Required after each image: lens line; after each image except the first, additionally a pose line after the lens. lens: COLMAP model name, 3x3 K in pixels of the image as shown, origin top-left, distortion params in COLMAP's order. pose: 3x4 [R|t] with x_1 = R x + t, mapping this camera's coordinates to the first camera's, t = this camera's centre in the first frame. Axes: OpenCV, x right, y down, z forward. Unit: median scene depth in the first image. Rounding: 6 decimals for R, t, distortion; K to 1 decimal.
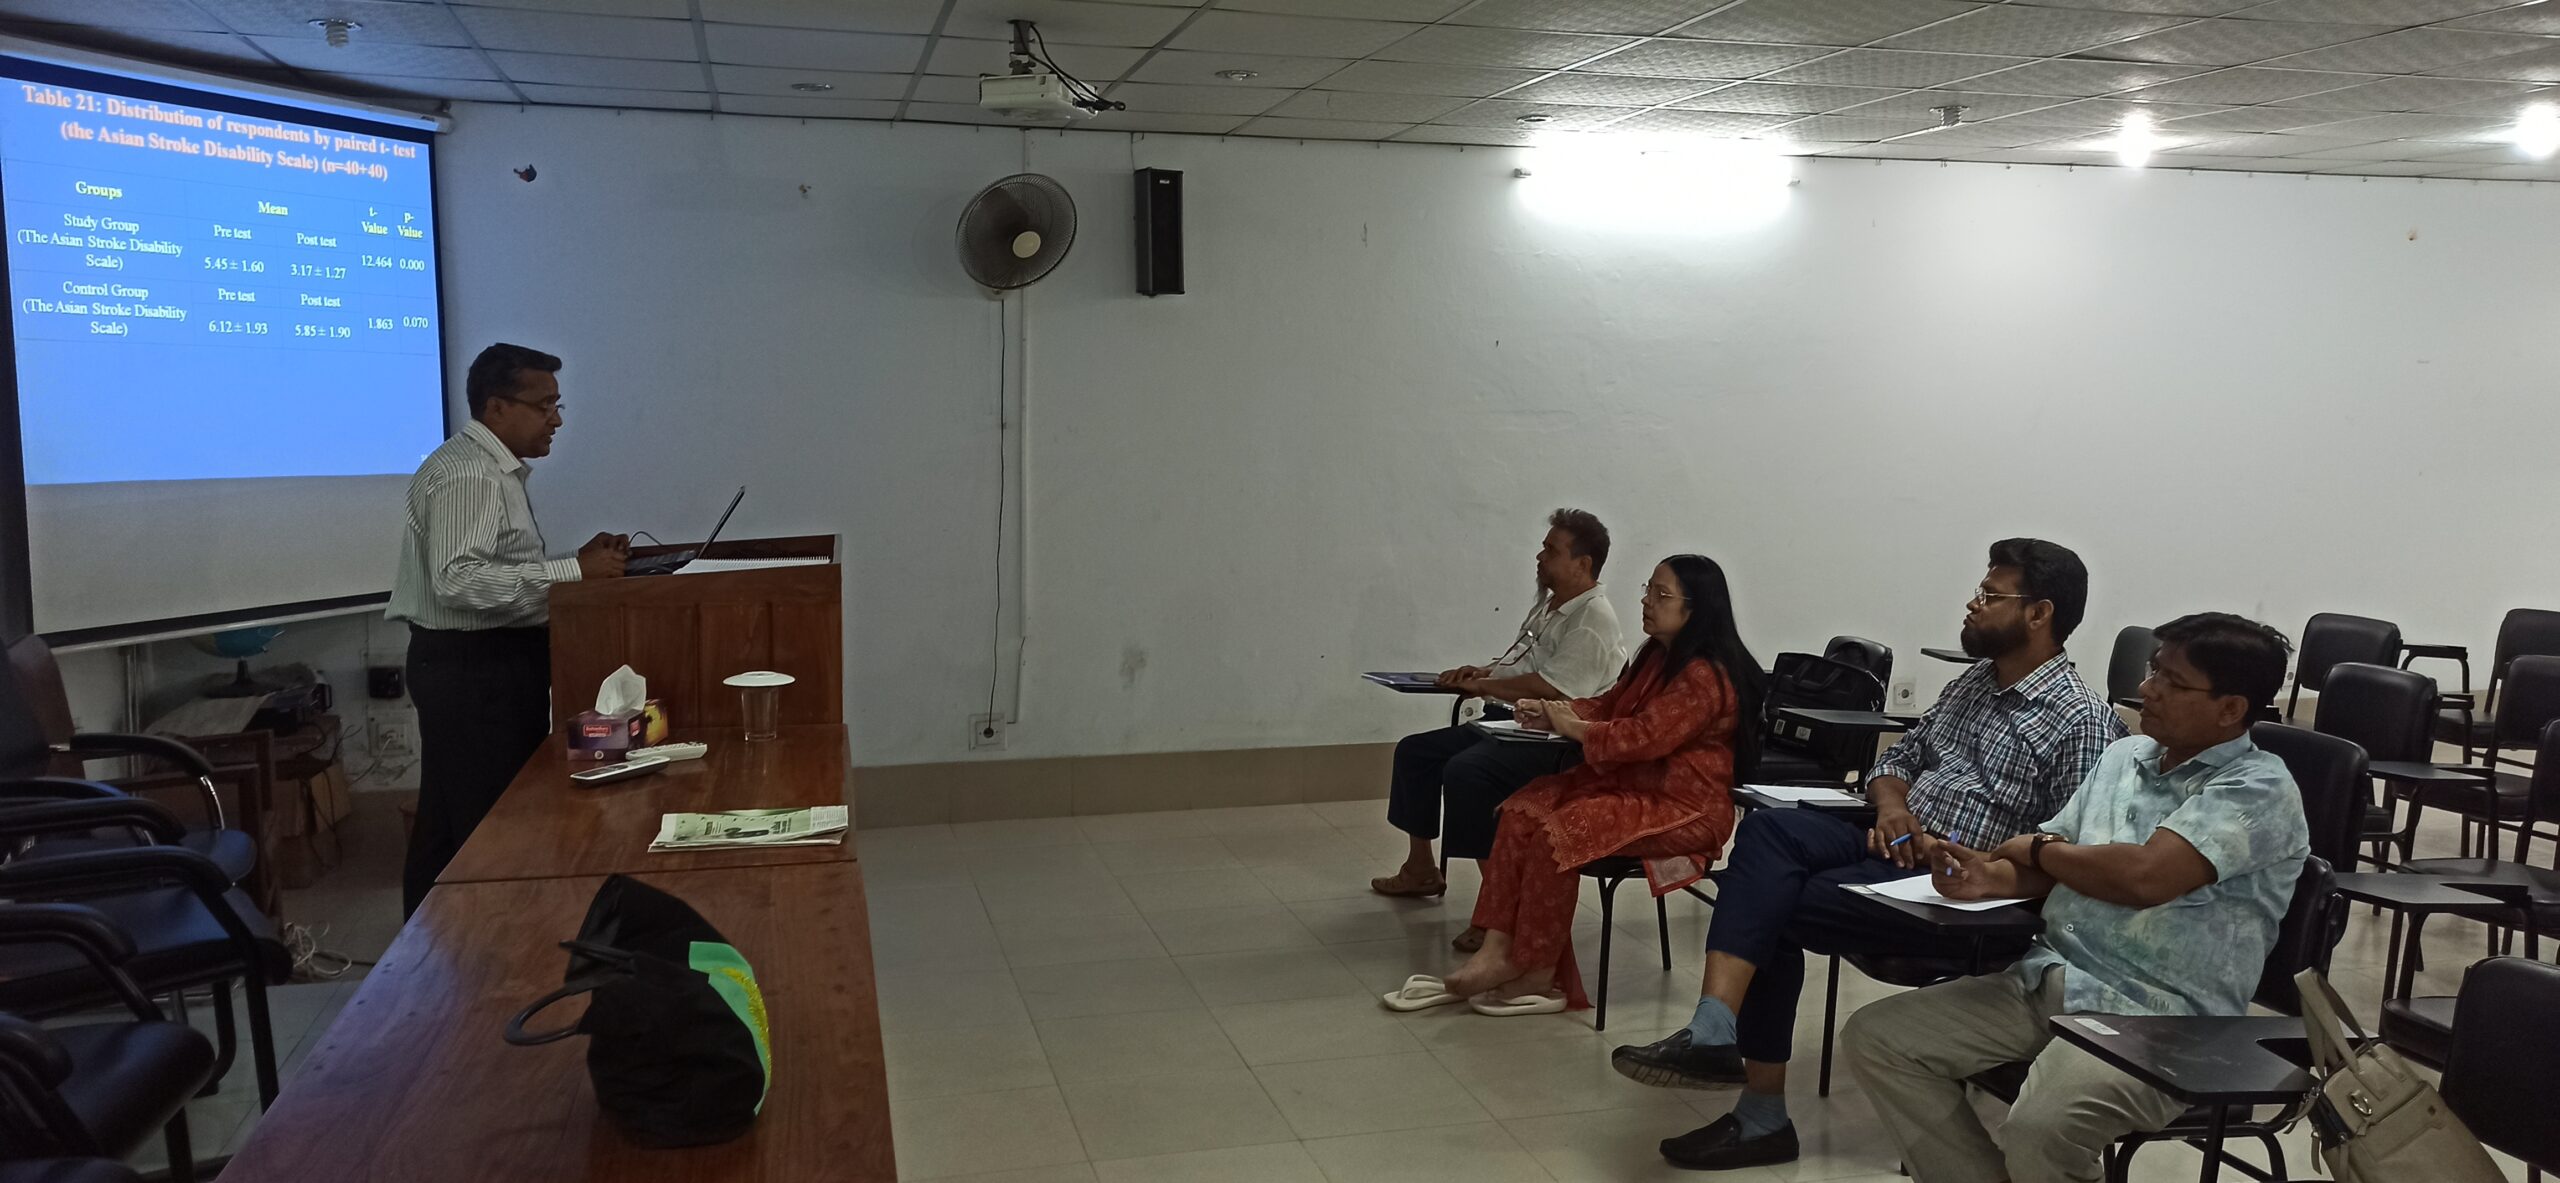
lens RADIAL K [[1880.2, 0, 1283.7], [0, 1880.2, 595.6], [0, 0, 1]] dist [0.062766, -0.052416]
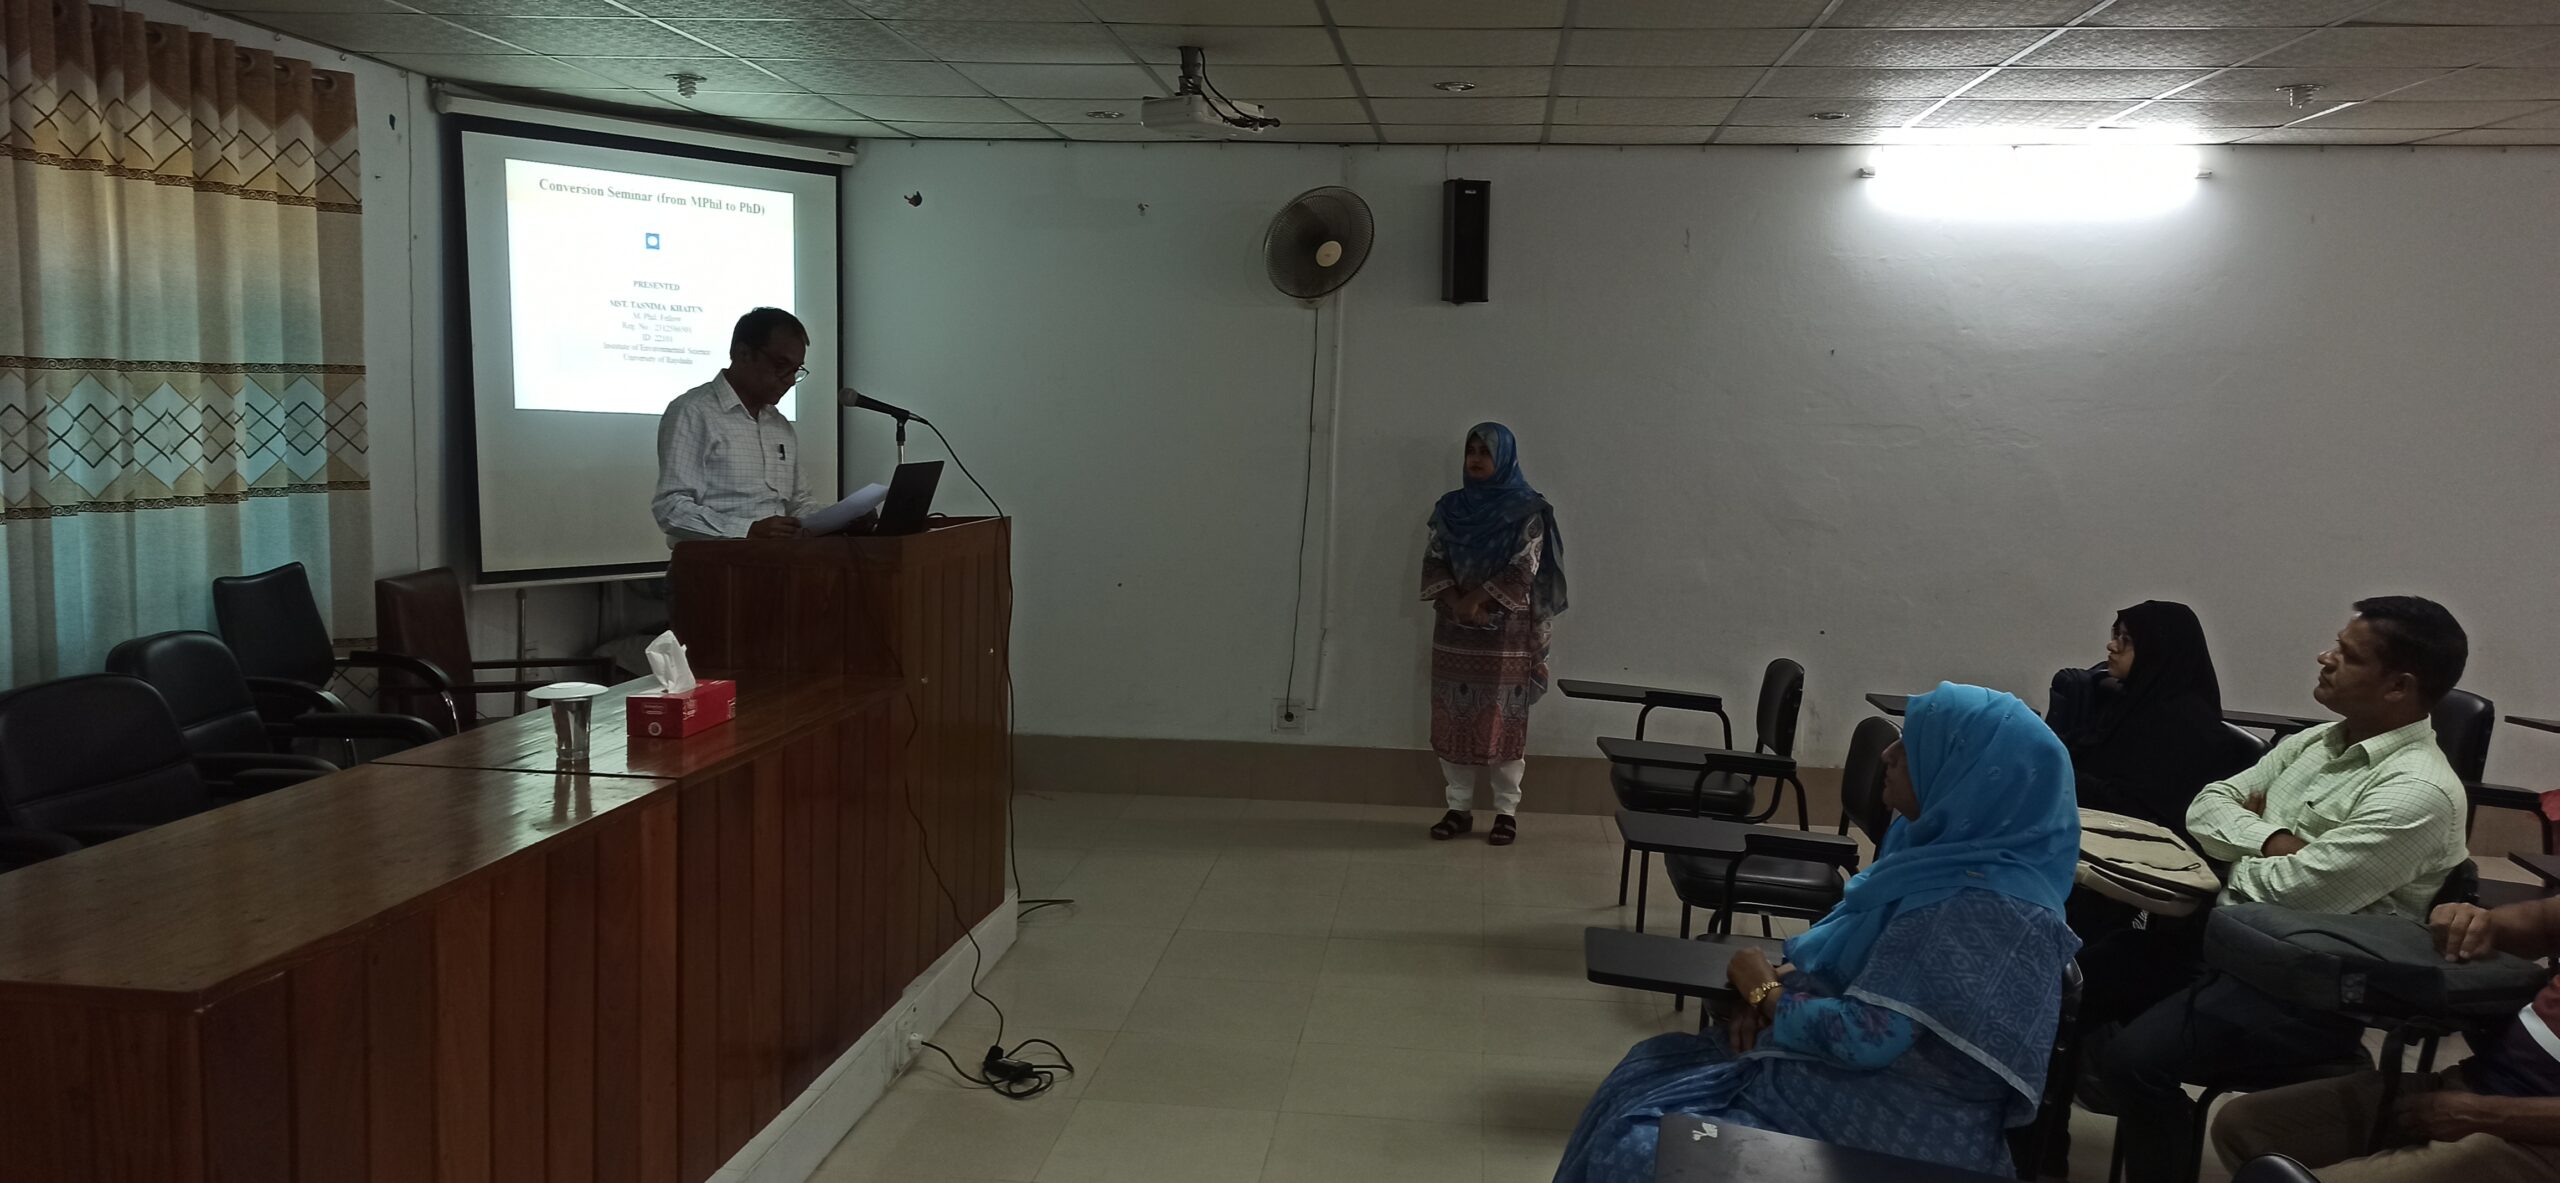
lens RADIAL K [[1880.2, 0, 1284.1], [0, 1880.2, 591.4], [0, 0, 1]] dist [0.062766, -0.052416]
pose [[0.931353, 0.054251, -0.360052, 0.221360], [-0.057805, 0.998327, 0.000897, 0.001453], [0.359499, 0.019978, 0.932932, 0.013999]]
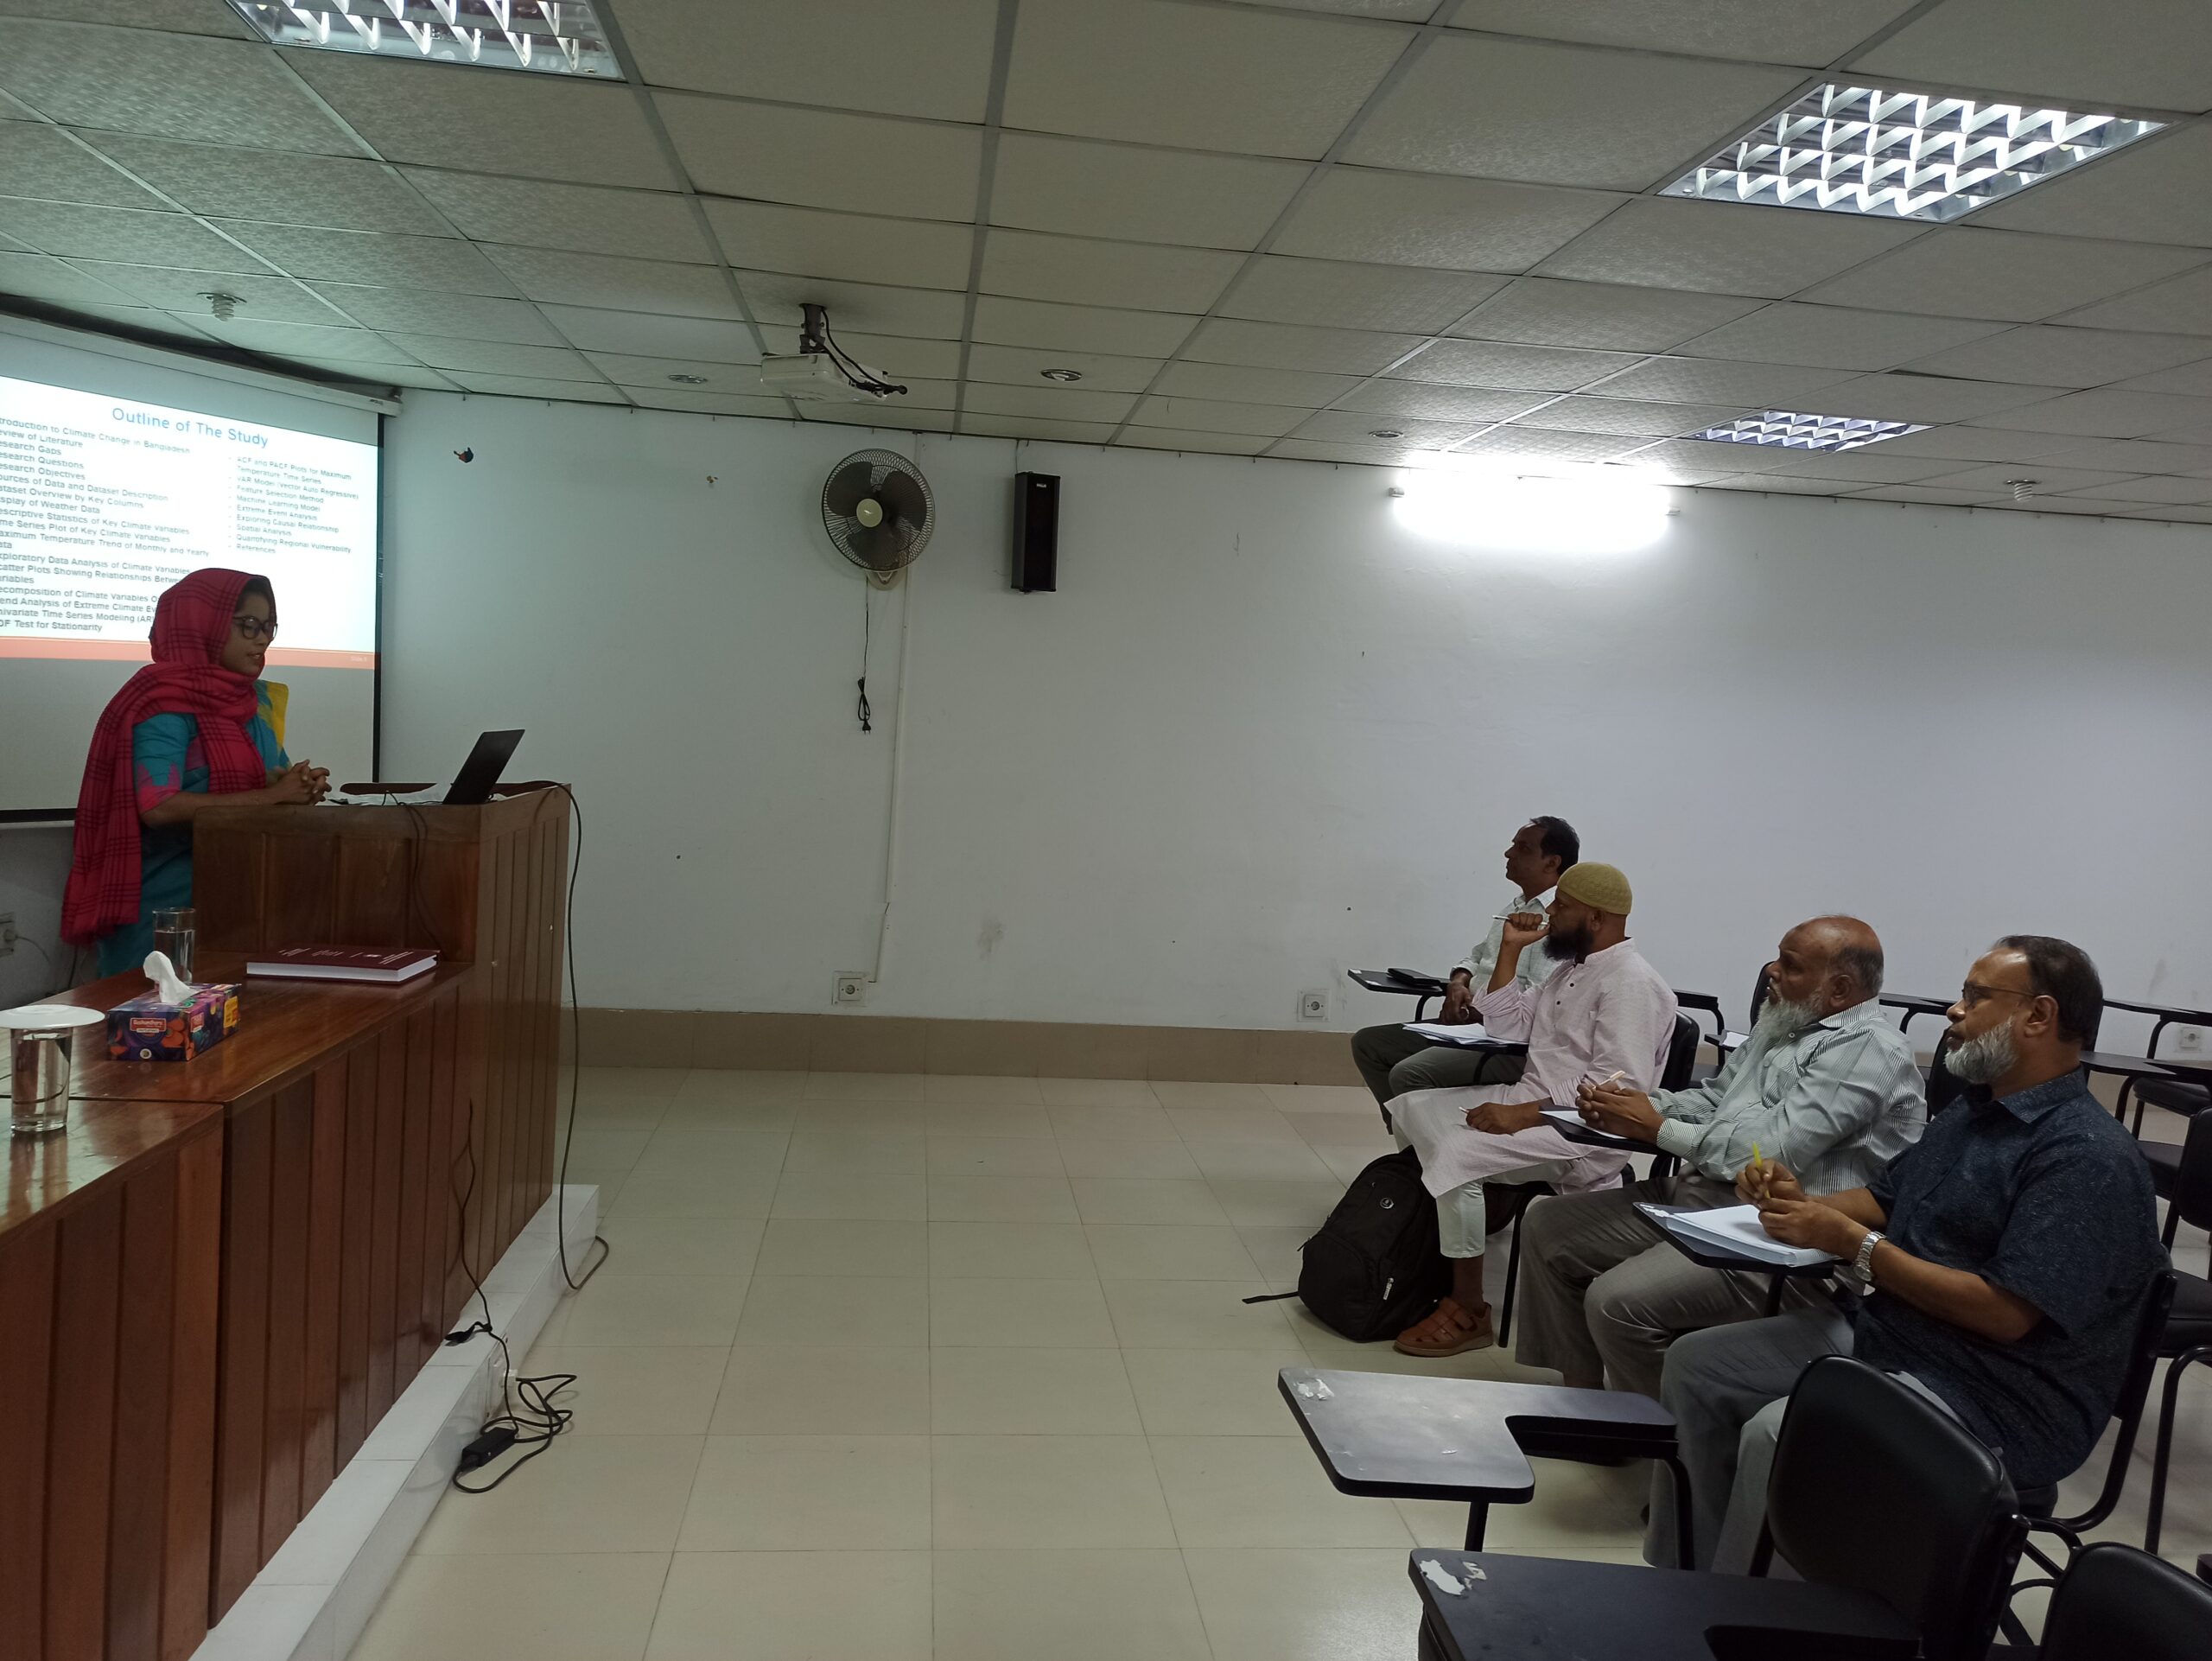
lens RADIAL K [[1629.3, 0, 1111.1], [0, 1629.3, 831.4], [0, 0, 1]] dist [0.060919, -0.049831]
pose [[0.987642, 0.064582, -0.142799, 0.119476], [-0.069310, 0.997192, -0.028376, -0.001245], [0.140565, 0.037923, 0.989345, 0.099644]]
